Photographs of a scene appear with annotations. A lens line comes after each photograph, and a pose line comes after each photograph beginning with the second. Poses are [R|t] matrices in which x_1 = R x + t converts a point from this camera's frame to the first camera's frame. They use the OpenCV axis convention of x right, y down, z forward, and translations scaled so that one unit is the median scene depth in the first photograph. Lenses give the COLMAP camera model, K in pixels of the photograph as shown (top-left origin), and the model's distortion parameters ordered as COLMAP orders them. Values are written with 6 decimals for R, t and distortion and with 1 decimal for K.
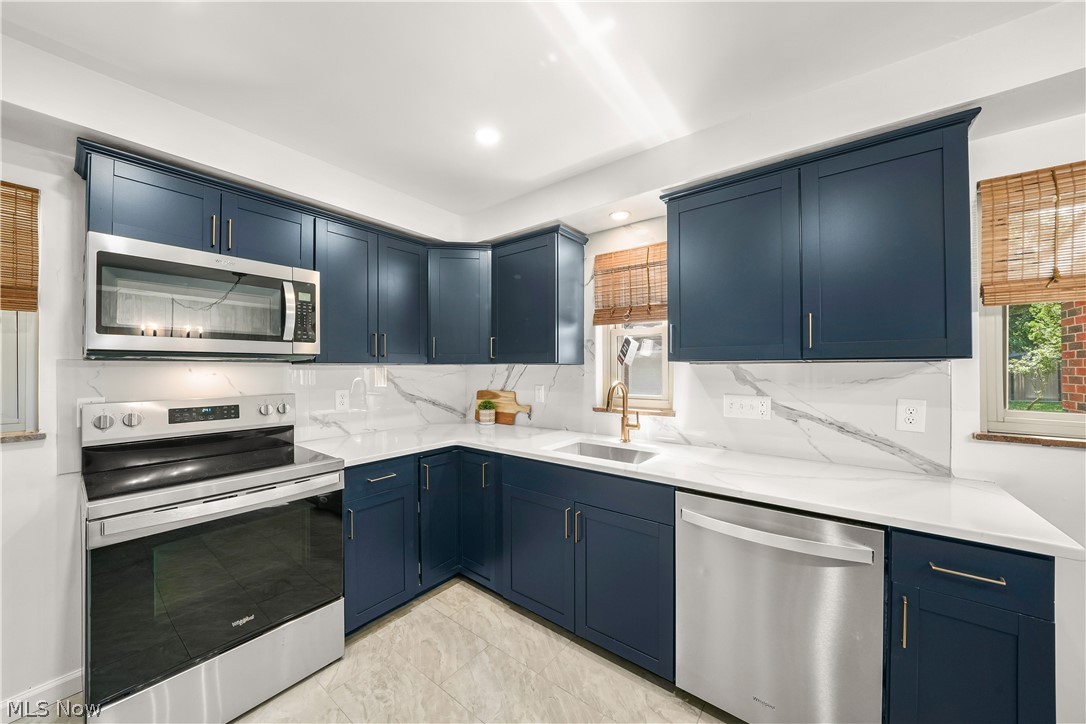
lens RADIAL K [[377.4, 0, 556.9], [0, 377.4, 366.1], [0, 0, 1]] dist [-0.019241, 0.001716]
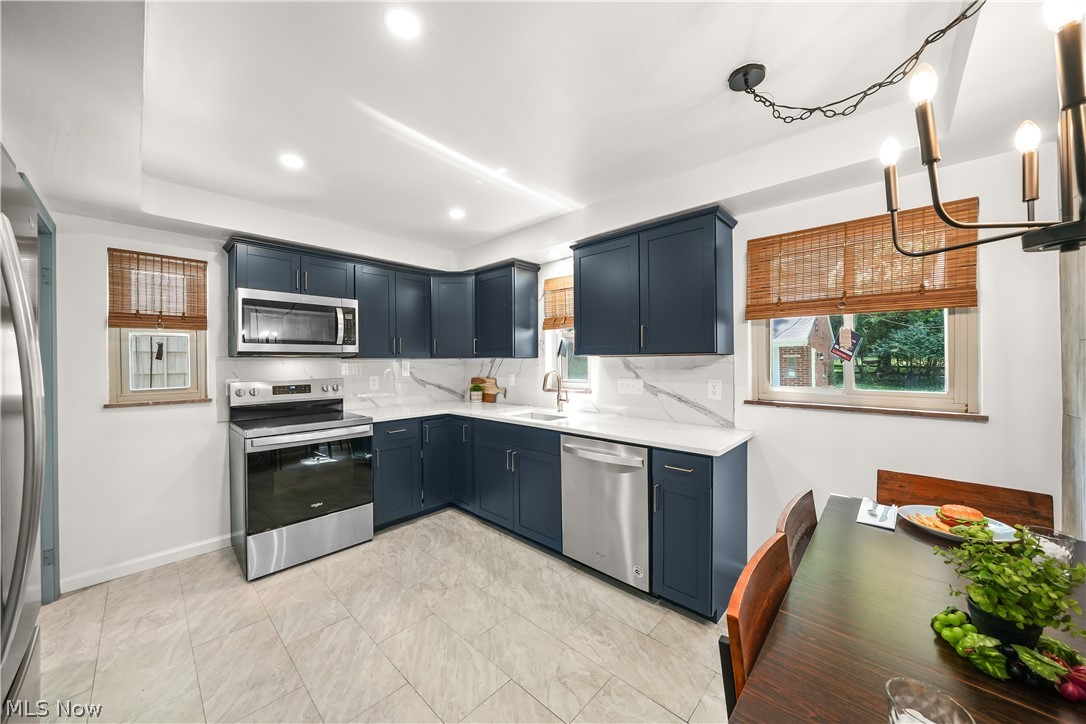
lens RADIAL K [[377.4, 0, 550.8], [0, 377.4, 363.0], [0, 0, 1]] dist [-0.019241, 0.001716]
pose [[0.994532, -0.004460, -0.104335, 0.351128], [0.005371, 0.999950, 0.008453, 0.004004], [0.104292, -0.008967, 0.994506, -0.508472]]
